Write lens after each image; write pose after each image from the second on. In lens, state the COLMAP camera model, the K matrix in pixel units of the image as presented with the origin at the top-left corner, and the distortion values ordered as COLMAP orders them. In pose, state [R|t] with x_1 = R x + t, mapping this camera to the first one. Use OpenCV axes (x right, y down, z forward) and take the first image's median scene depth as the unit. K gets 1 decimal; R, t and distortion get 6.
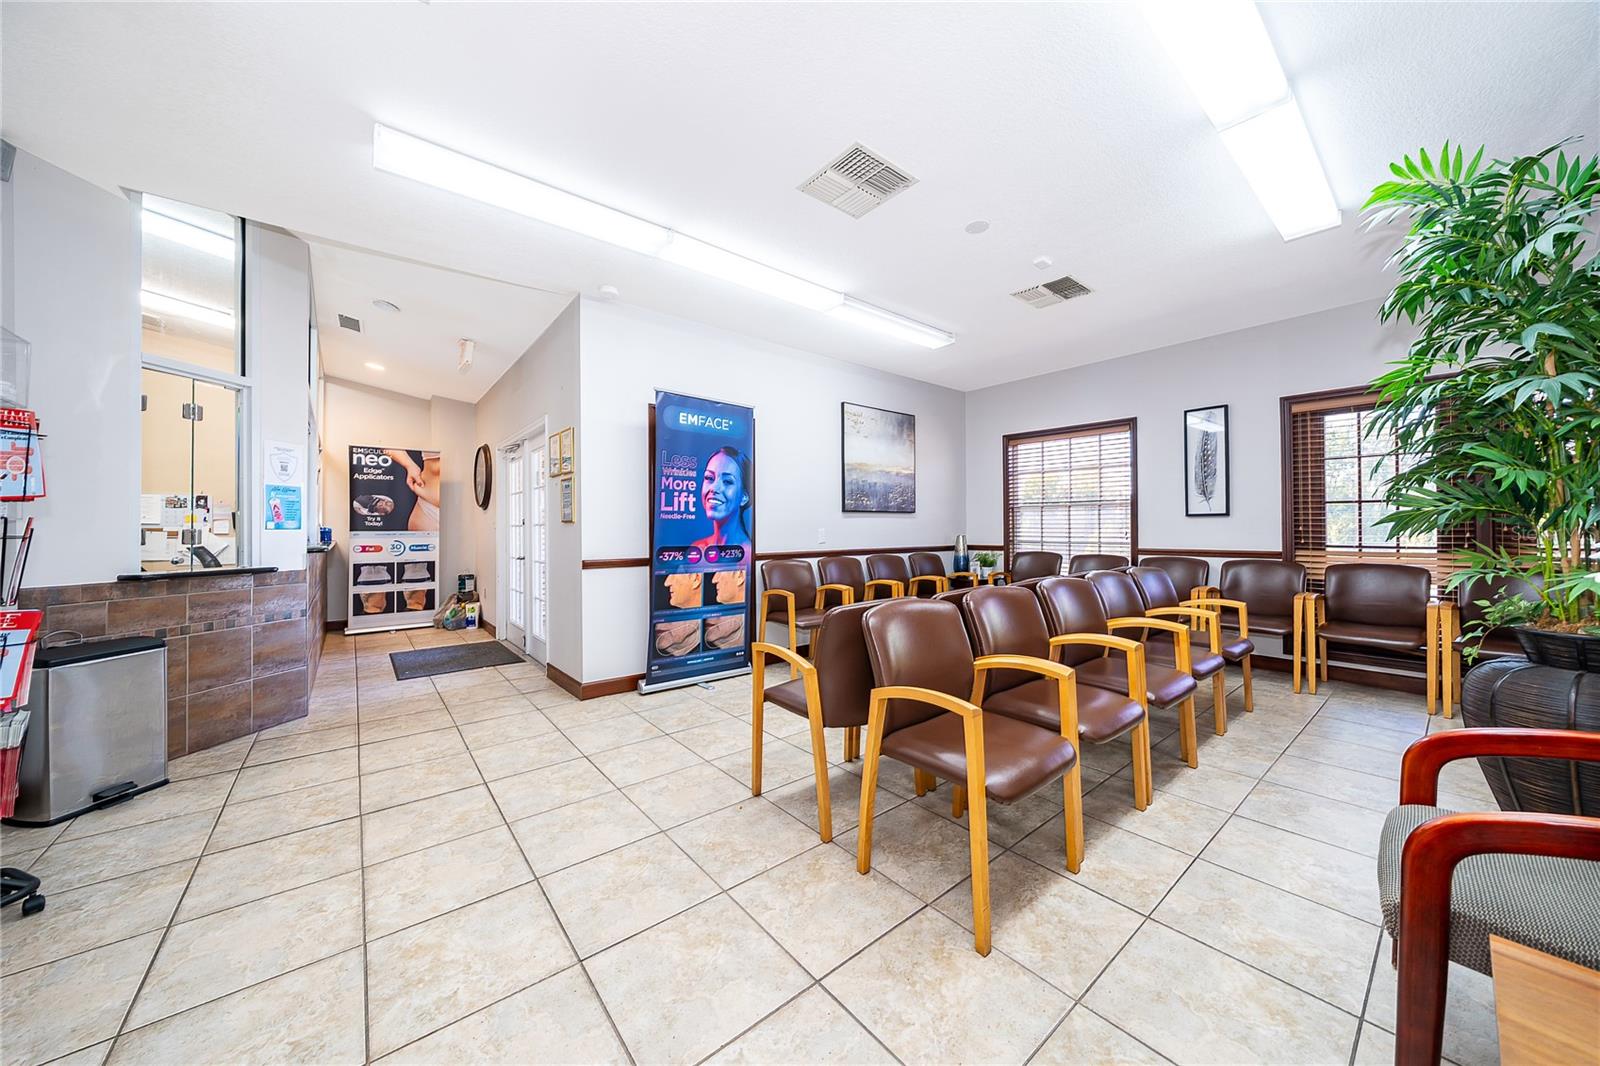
lens RADIAL K [[550.4, 0, 799.5], [0, 550.4, 525.3], [0, 0, 1]] dist [-0.010205, -0.000073]
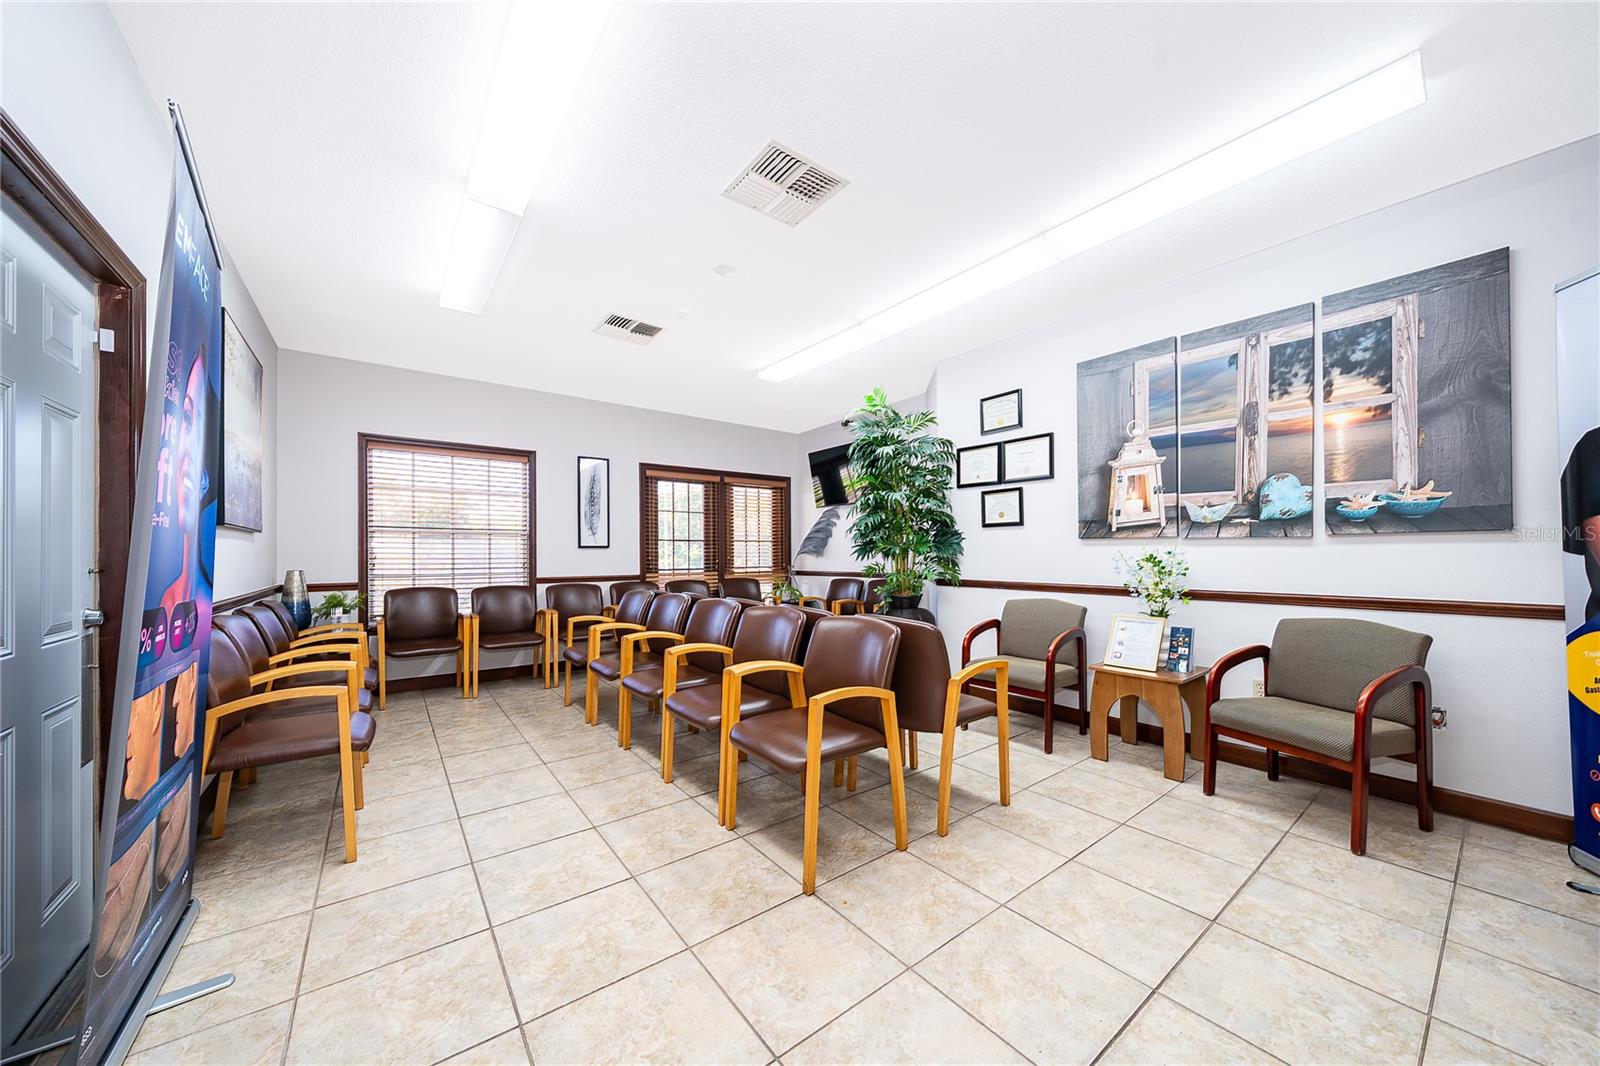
lens RADIAL K [[550.4, 0, 797.7], [0, 550.4, 555.3], [0, 0, 1]] dist [-0.010205, -0.000073]
pose [[0.032335, 0.004132, 0.999469, -0.438562], [-0.001130, 0.999991, -0.004098, 0.004120], [-0.999476, -0.000997, 0.032340, 0.500928]]
